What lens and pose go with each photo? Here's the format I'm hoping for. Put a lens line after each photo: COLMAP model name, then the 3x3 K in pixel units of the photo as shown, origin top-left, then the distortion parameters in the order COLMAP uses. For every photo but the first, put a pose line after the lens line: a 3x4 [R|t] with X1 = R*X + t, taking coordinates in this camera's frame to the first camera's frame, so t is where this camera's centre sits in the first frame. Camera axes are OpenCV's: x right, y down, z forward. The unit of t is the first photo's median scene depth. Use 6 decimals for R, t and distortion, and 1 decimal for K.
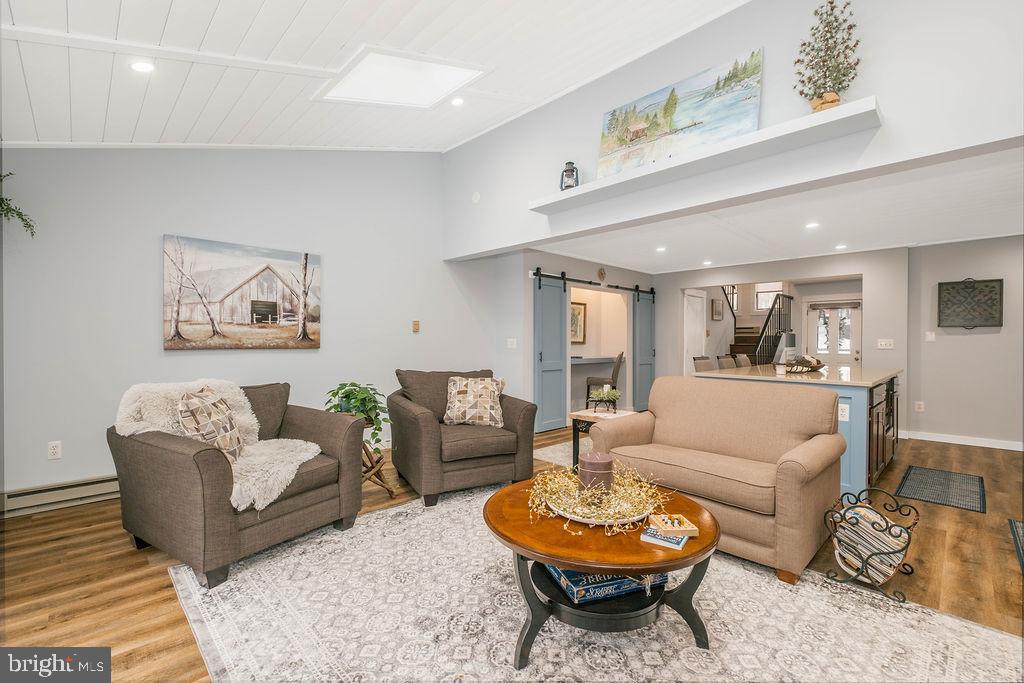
lens RADIAL K [[443.7, 0, 513.2], [0, 443.7, 342.2], [0, 0, 1]] dist [-0.001330, -0.000434]
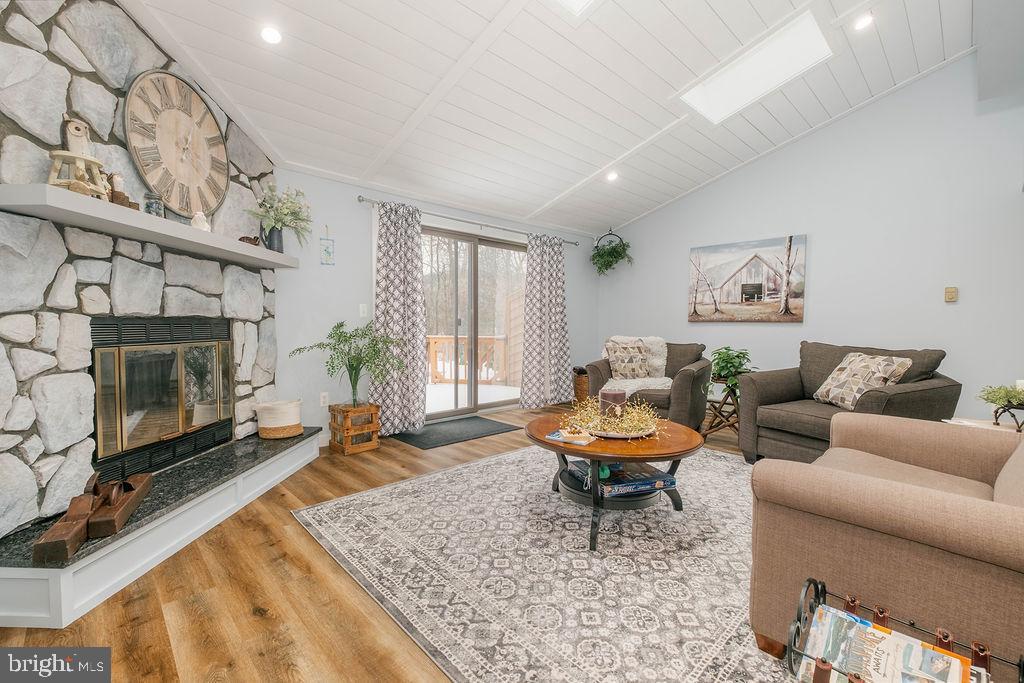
lens RADIAL K [[443.7, 0, 513.2], [0, 443.7, 342.2], [0, 0, 1]] dist [-0.001330, -0.000434]
pose [[-0.003711, 0.038161, -0.999265, 0.684710], [-0.011390, 0.999205, 0.038201, 0.031330], [0.999928, 0.011523, -0.003274, 0.328637]]
